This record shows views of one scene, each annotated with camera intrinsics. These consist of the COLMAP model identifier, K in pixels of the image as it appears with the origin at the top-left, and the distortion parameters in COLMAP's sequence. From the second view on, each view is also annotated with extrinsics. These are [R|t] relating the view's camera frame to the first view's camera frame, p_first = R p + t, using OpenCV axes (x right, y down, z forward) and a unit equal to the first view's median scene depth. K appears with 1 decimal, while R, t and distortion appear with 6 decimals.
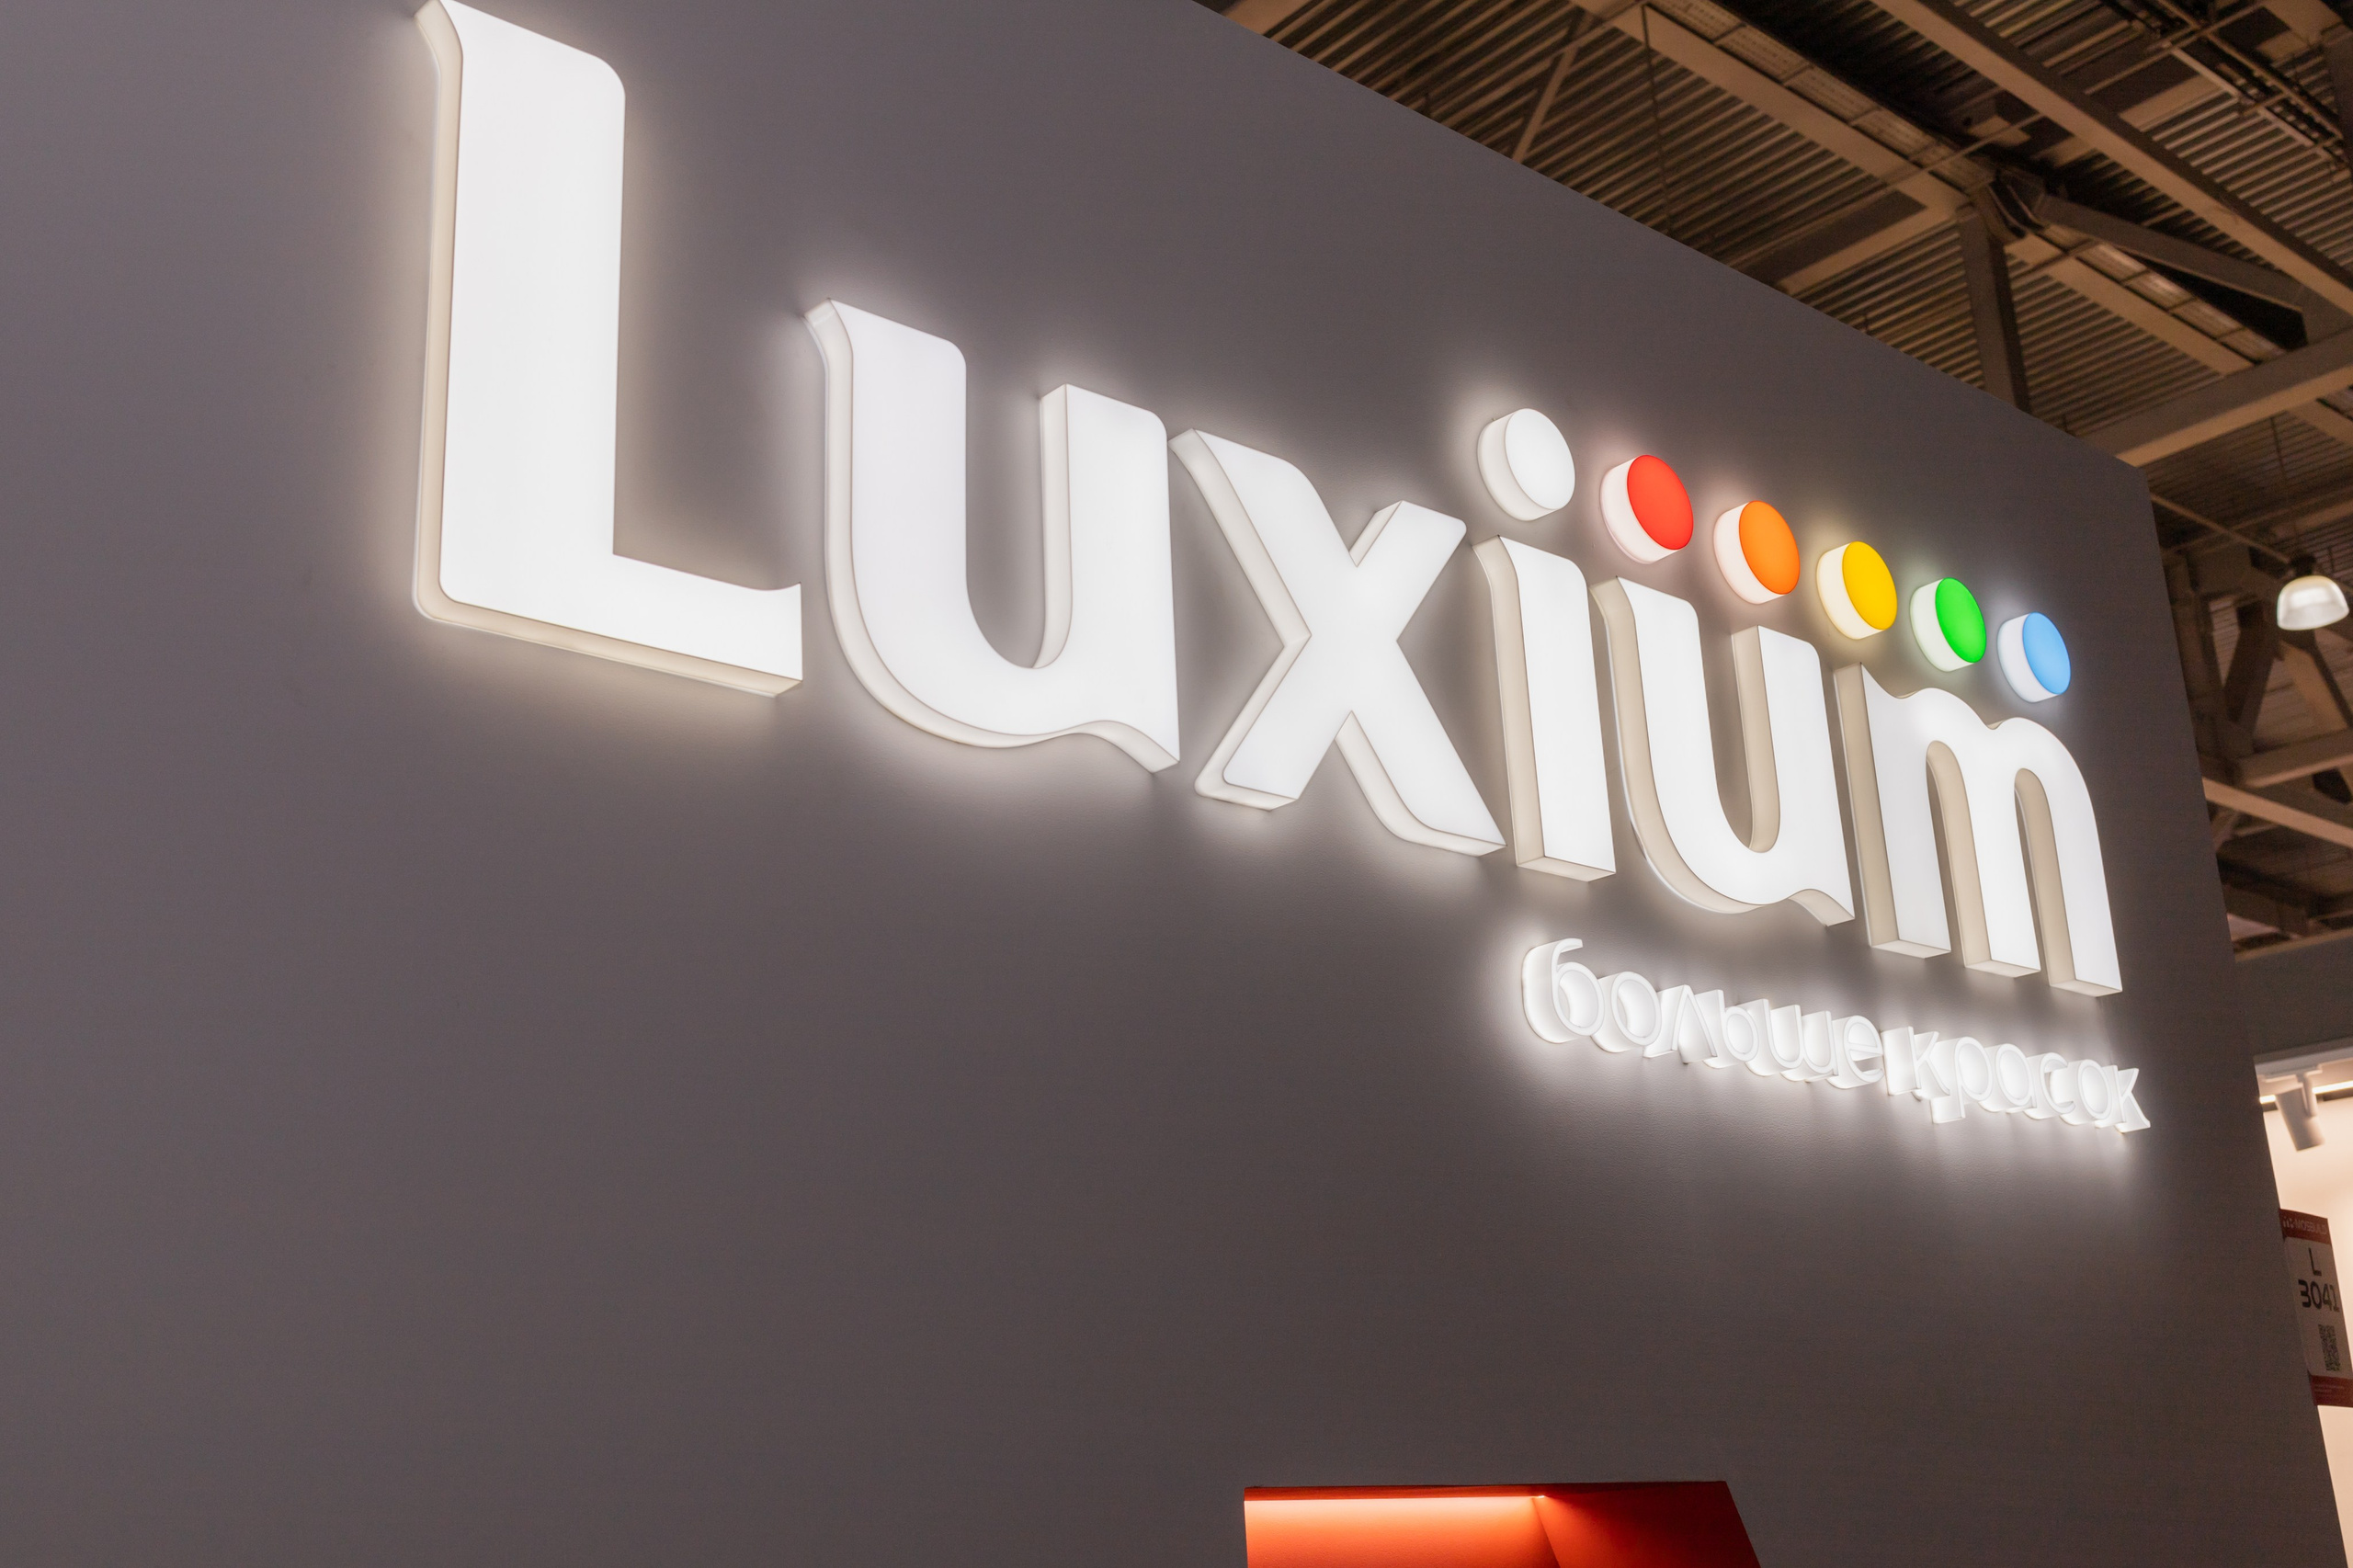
lens RADIAL K [[2358.8, 0, 1174.9], [0, 2358.8, 776.9], [0, 0, 1]] dist [0.032433, 0.000000]
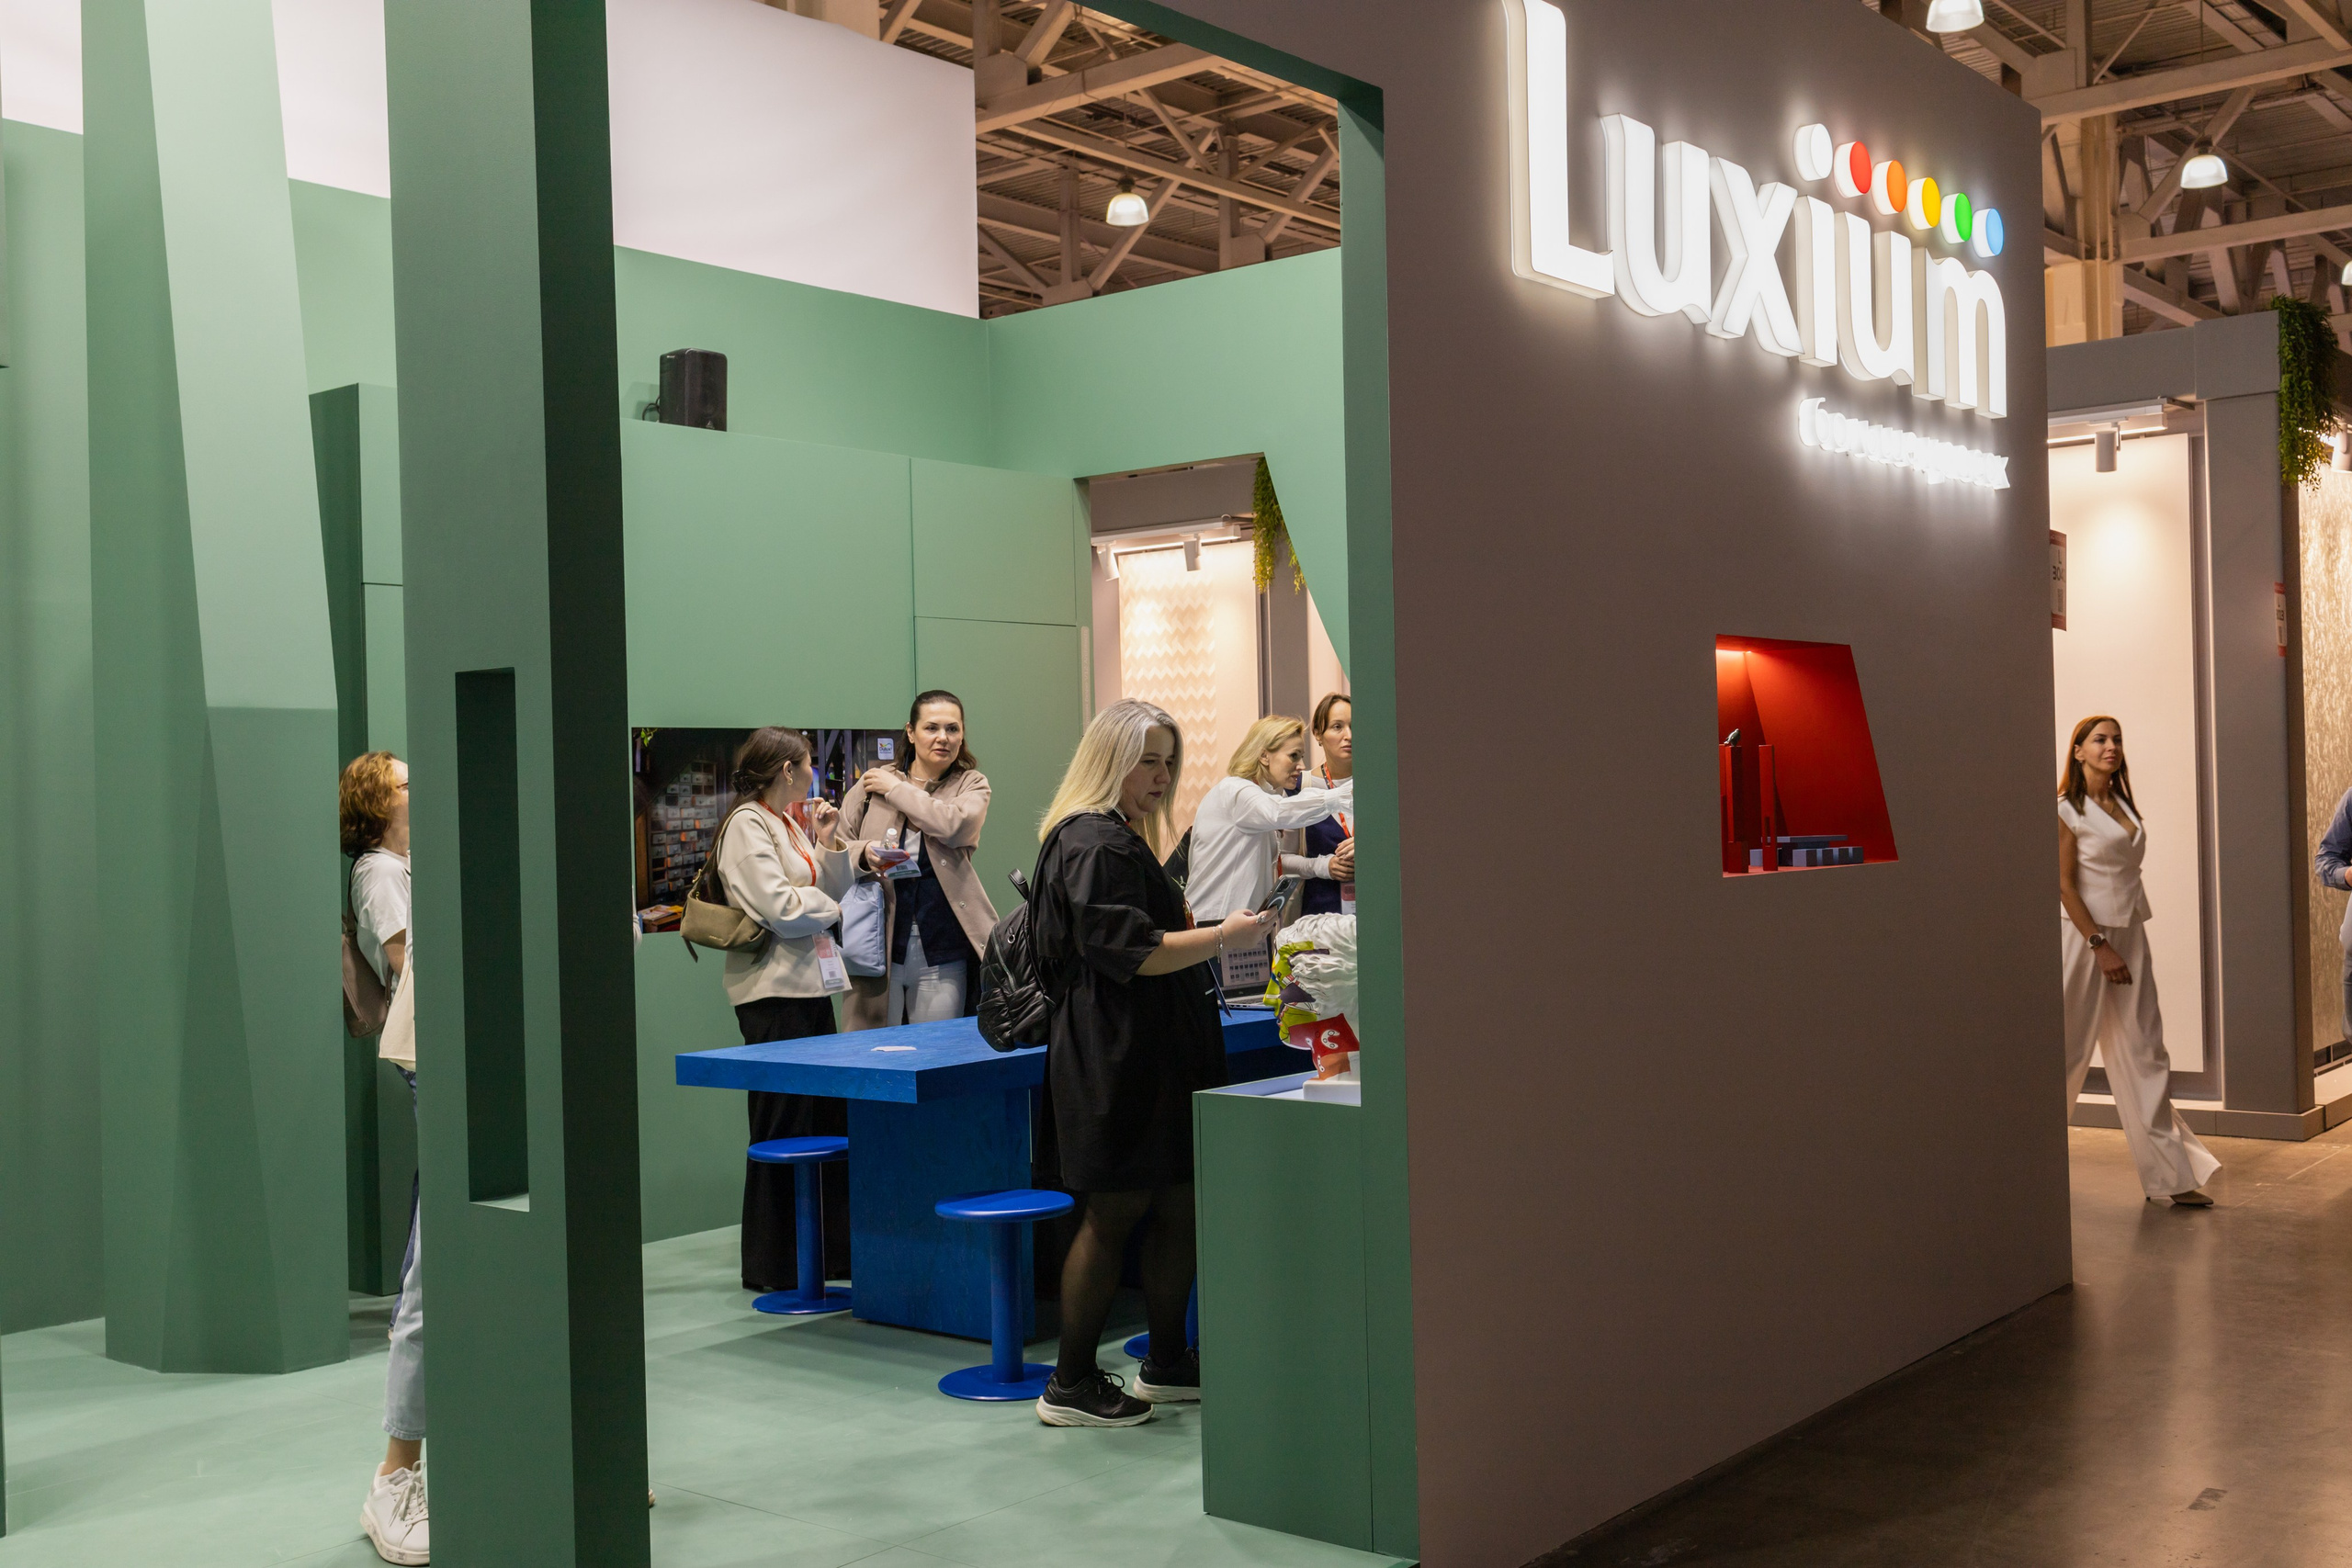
lens RADIAL K [[2357.6, 0, 1169.5], [0, 2357.6, 788.8], [0, 0, 1]] dist [0.032433, 0.000000]
pose [[0.982465, 0.013476, 0.185961, -0.739028], [-0.068817, 0.953171, 0.294497, -0.168610], [-0.173284, -0.302130, 0.937385, -0.927939]]
